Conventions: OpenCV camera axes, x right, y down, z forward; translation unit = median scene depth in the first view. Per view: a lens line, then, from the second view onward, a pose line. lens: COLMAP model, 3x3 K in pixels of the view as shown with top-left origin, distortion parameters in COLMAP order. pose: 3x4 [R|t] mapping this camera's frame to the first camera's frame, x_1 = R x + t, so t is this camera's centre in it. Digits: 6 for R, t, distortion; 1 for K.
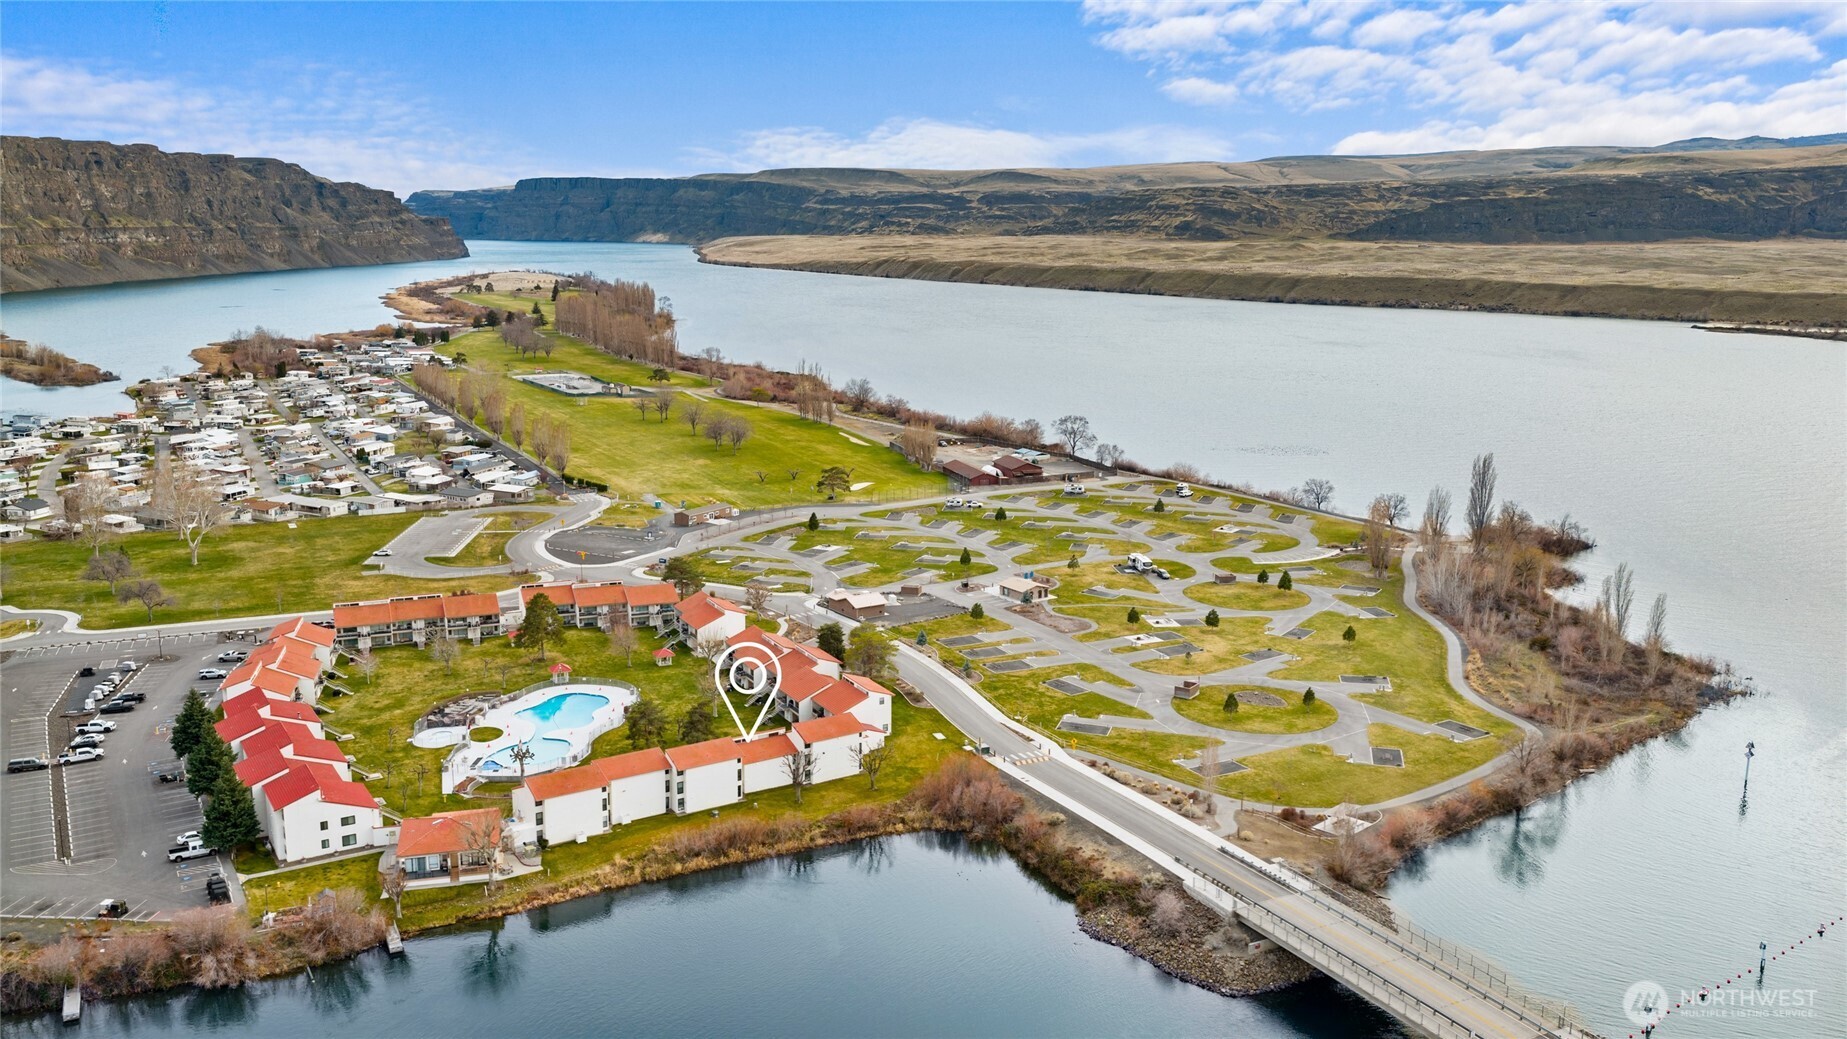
lens RADIAL K [[1504.9, 0, 916.1], [0, 1504.9, 528.4], [0, 0, 1]] dist [0.041836, -0.071937]
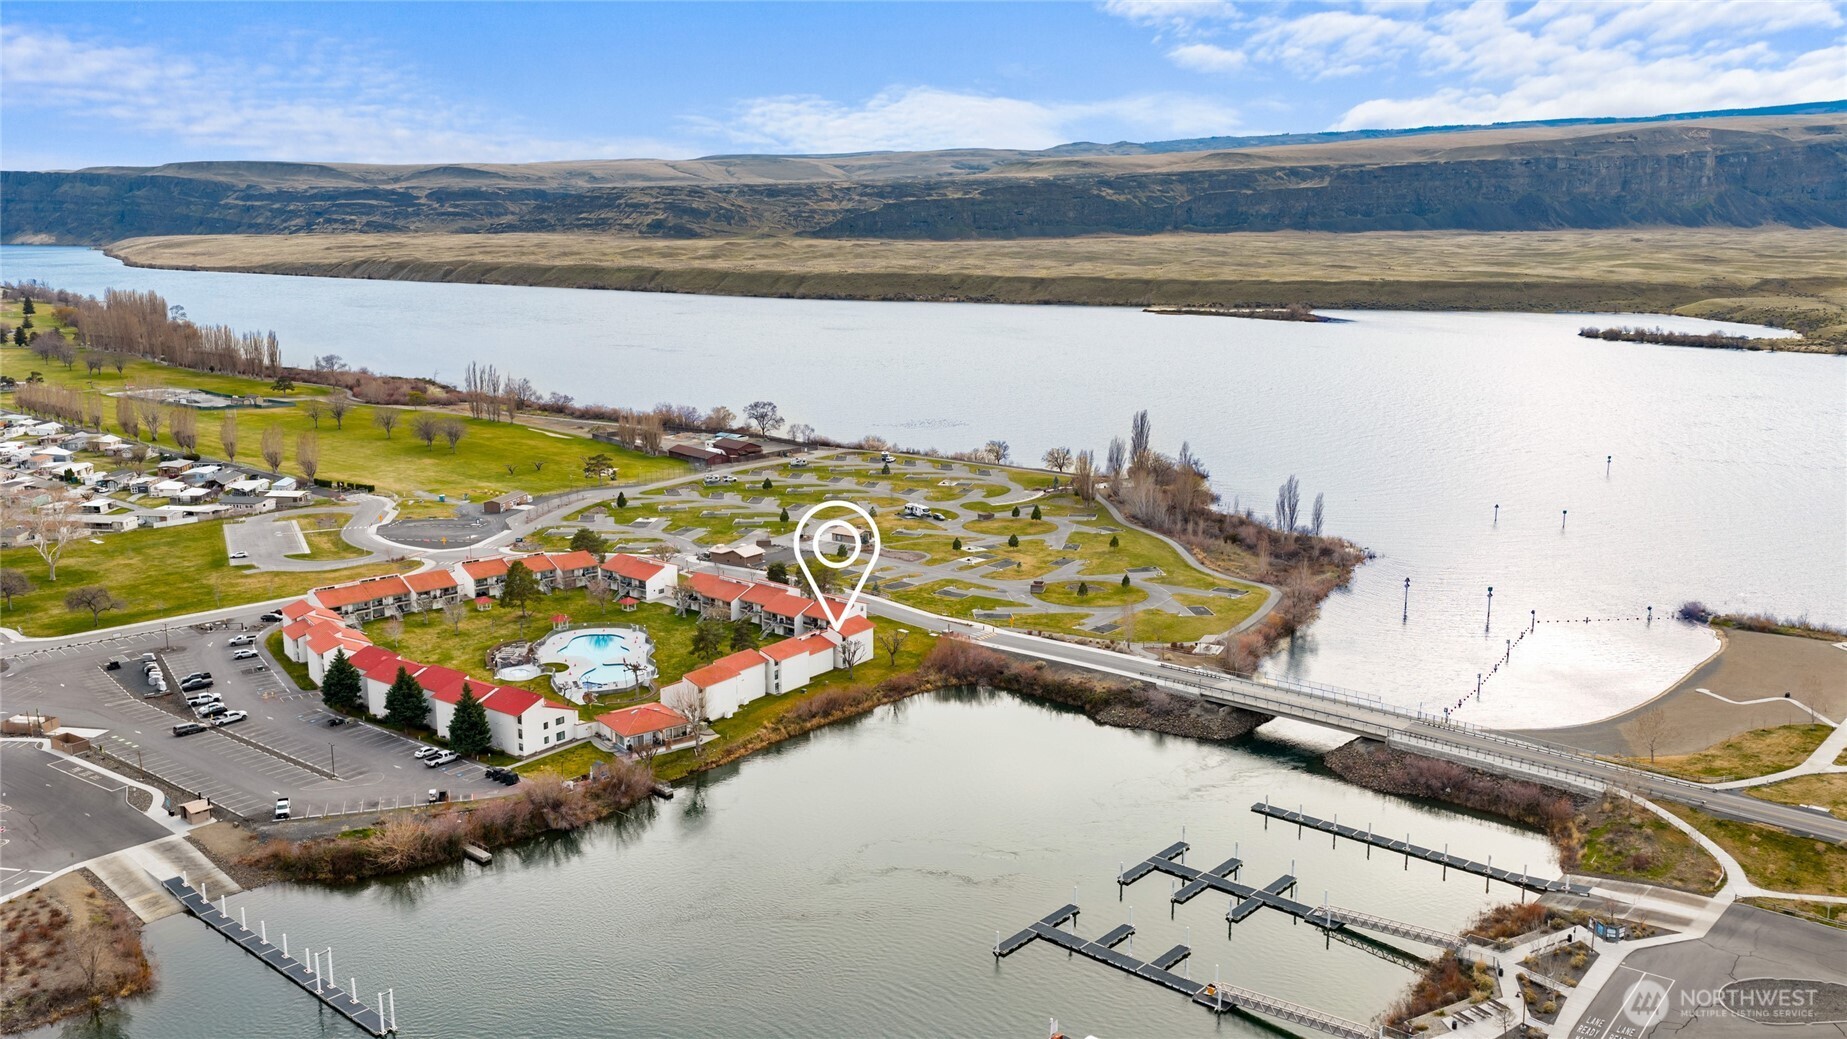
lens RADIAL K [[1504.9, 0, 931.6], [0, 1504.9, 511.1], [0, 0, 1]] dist [0.041836, -0.071937]
pose [[0.931045, -0.073884, 0.357345, -0.299651], [0.076807, 0.997028, 0.006026, 0.017815], [-0.356729, 0.021836, 0.933953, -0.182348]]
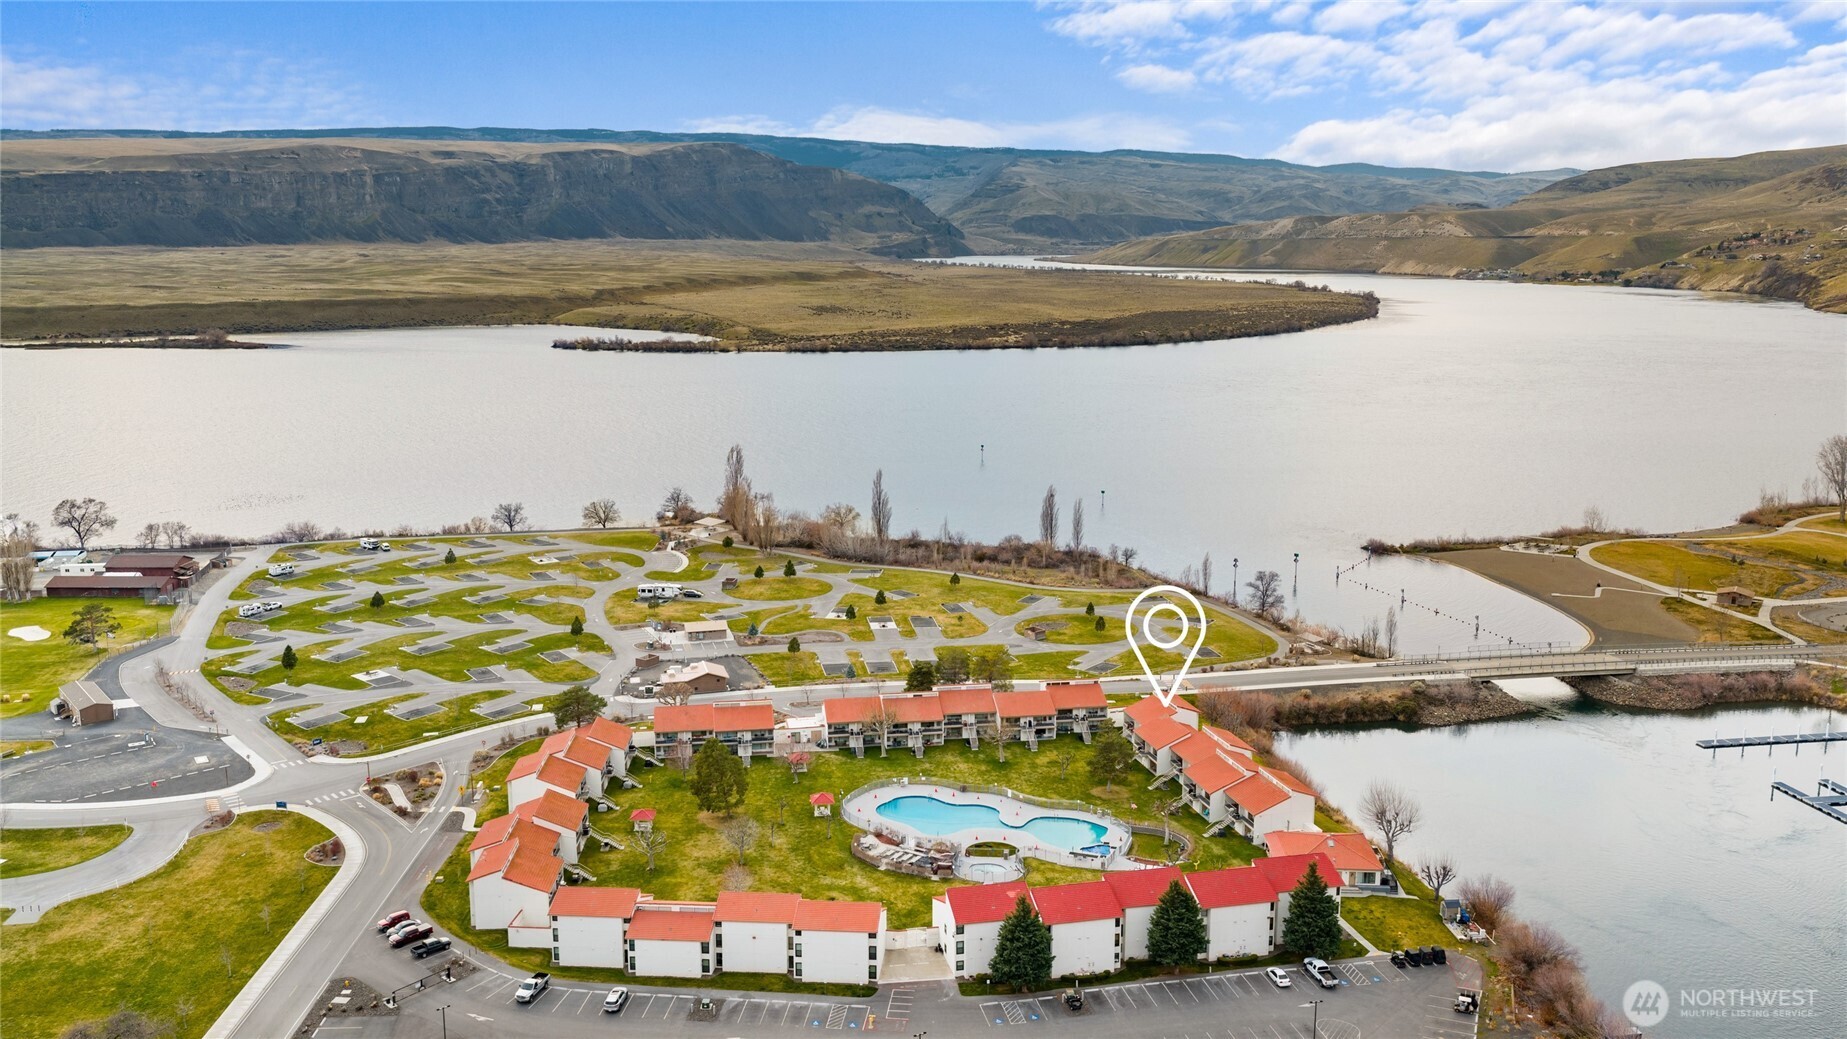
lens RADIAL K [[1504.9, 0, 929.8], [0, 1504.9, 527.1], [0, 0, 1]] dist [0.041836, -0.071937]
pose [[0.312161, -0.183349, 0.932169, -0.759009], [0.188079, 0.973707, 0.128536, -0.118165], [-0.931226, 0.135197, 0.338437, 0.491886]]
